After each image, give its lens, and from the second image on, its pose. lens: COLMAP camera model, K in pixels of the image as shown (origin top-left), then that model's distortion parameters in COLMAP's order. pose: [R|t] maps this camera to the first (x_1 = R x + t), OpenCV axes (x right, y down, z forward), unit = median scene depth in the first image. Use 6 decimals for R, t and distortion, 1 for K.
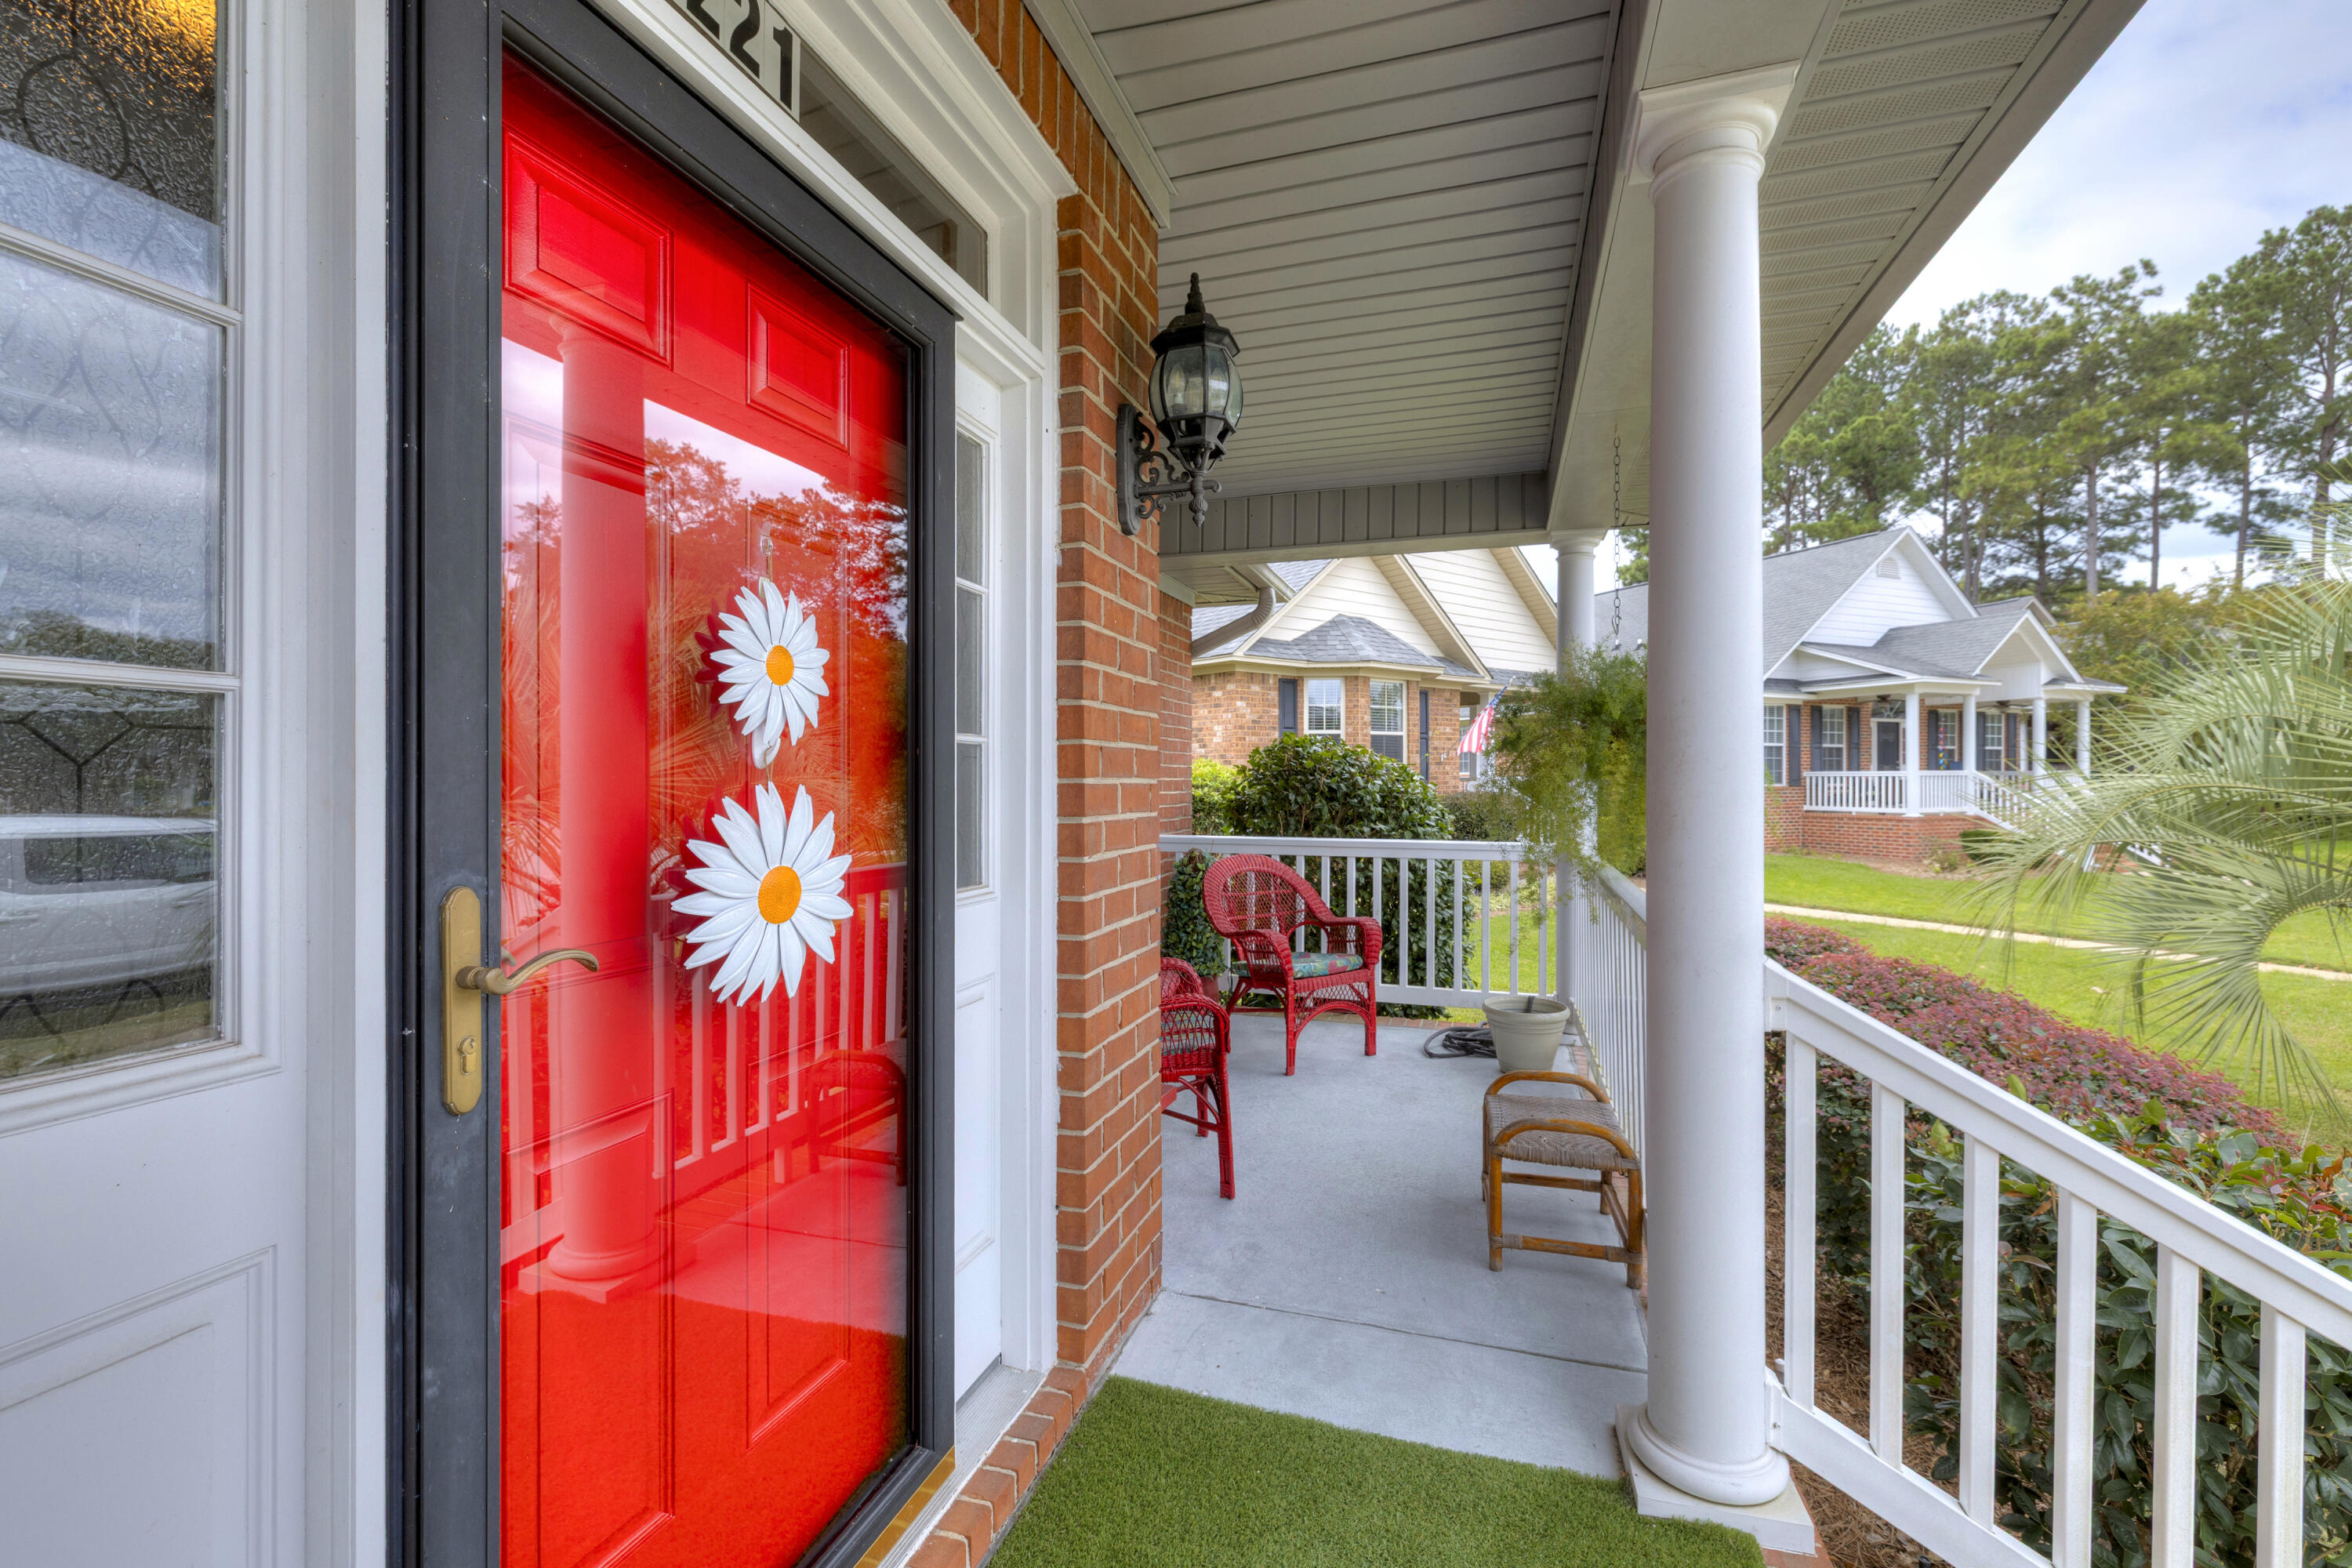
lens RADIAL K [[1033.7, 0, 1167.0], [0, 1033.7, 778.2], [0, 0, 1]] dist [-0.000788, 0.000147]
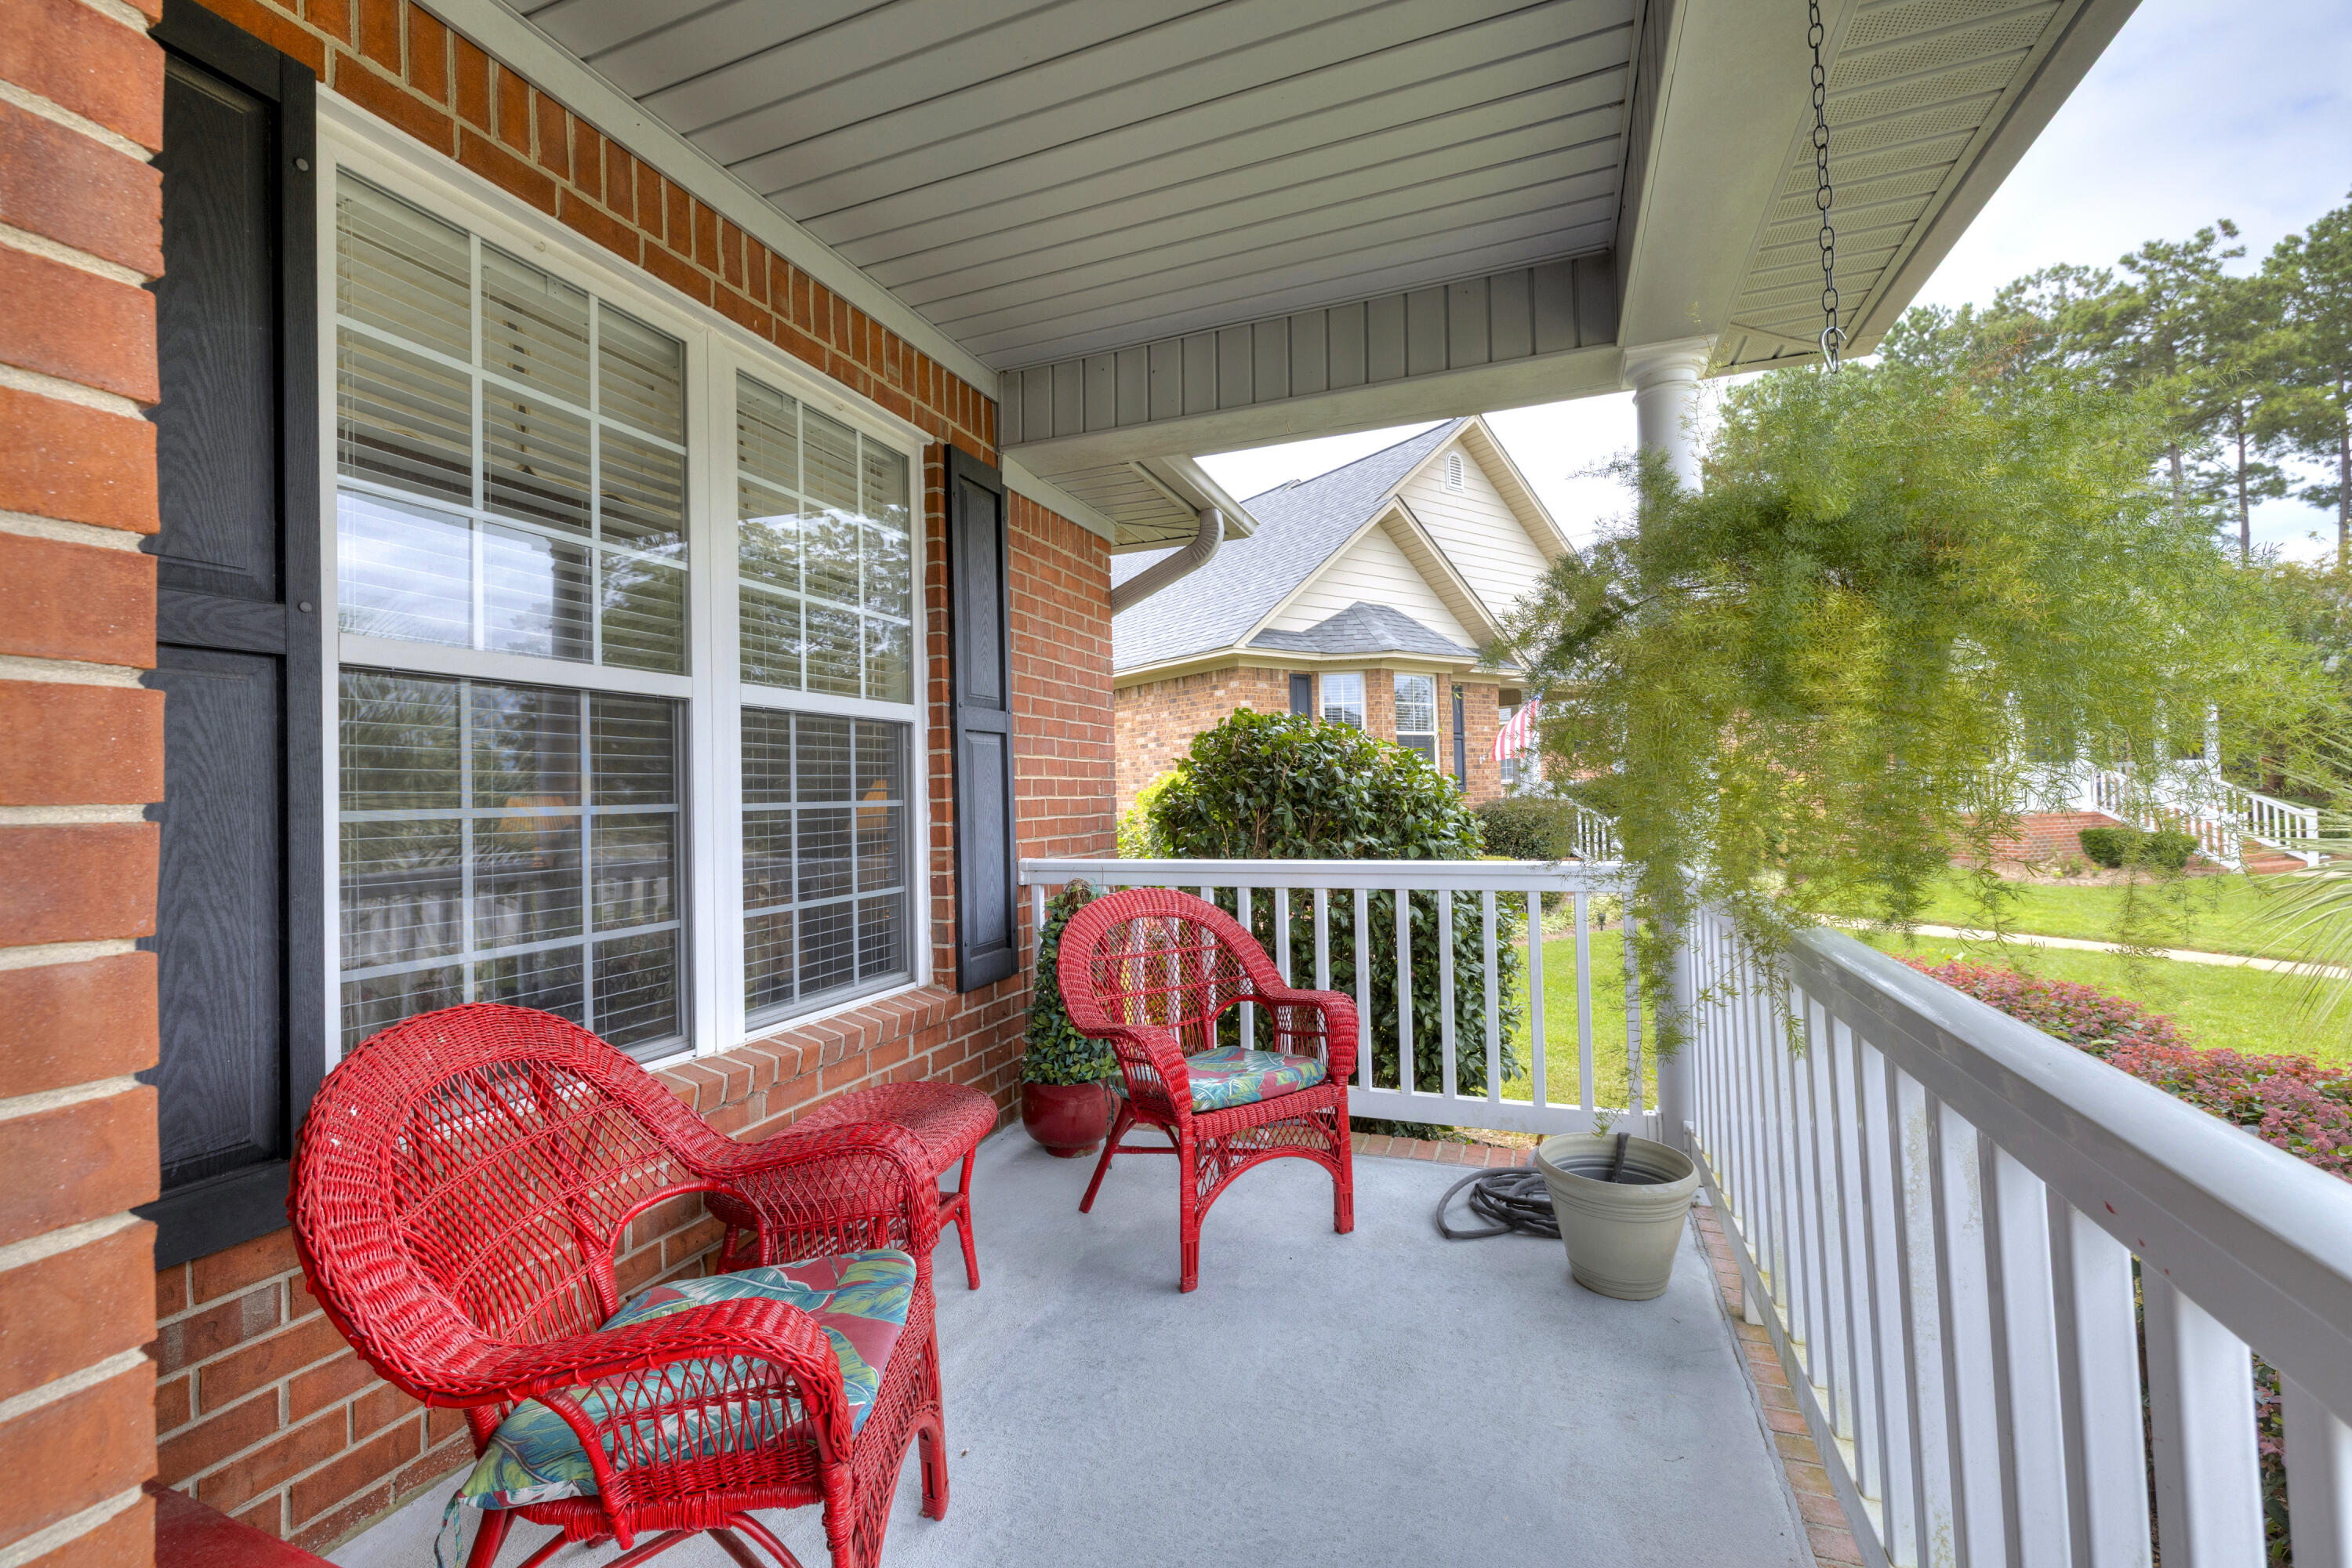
lens RADIAL K [[984.1, 0, 1148.7], [0, 984.1, 770.6], [0, 0, 1]] dist [-0.023457, 0.007482]
pose [[0.997169, -0.023620, -0.071389, 0.042806], [0.021748, 0.999402, -0.026886, 0.006106], [0.071981, 0.025258, 0.997086, 0.139498]]
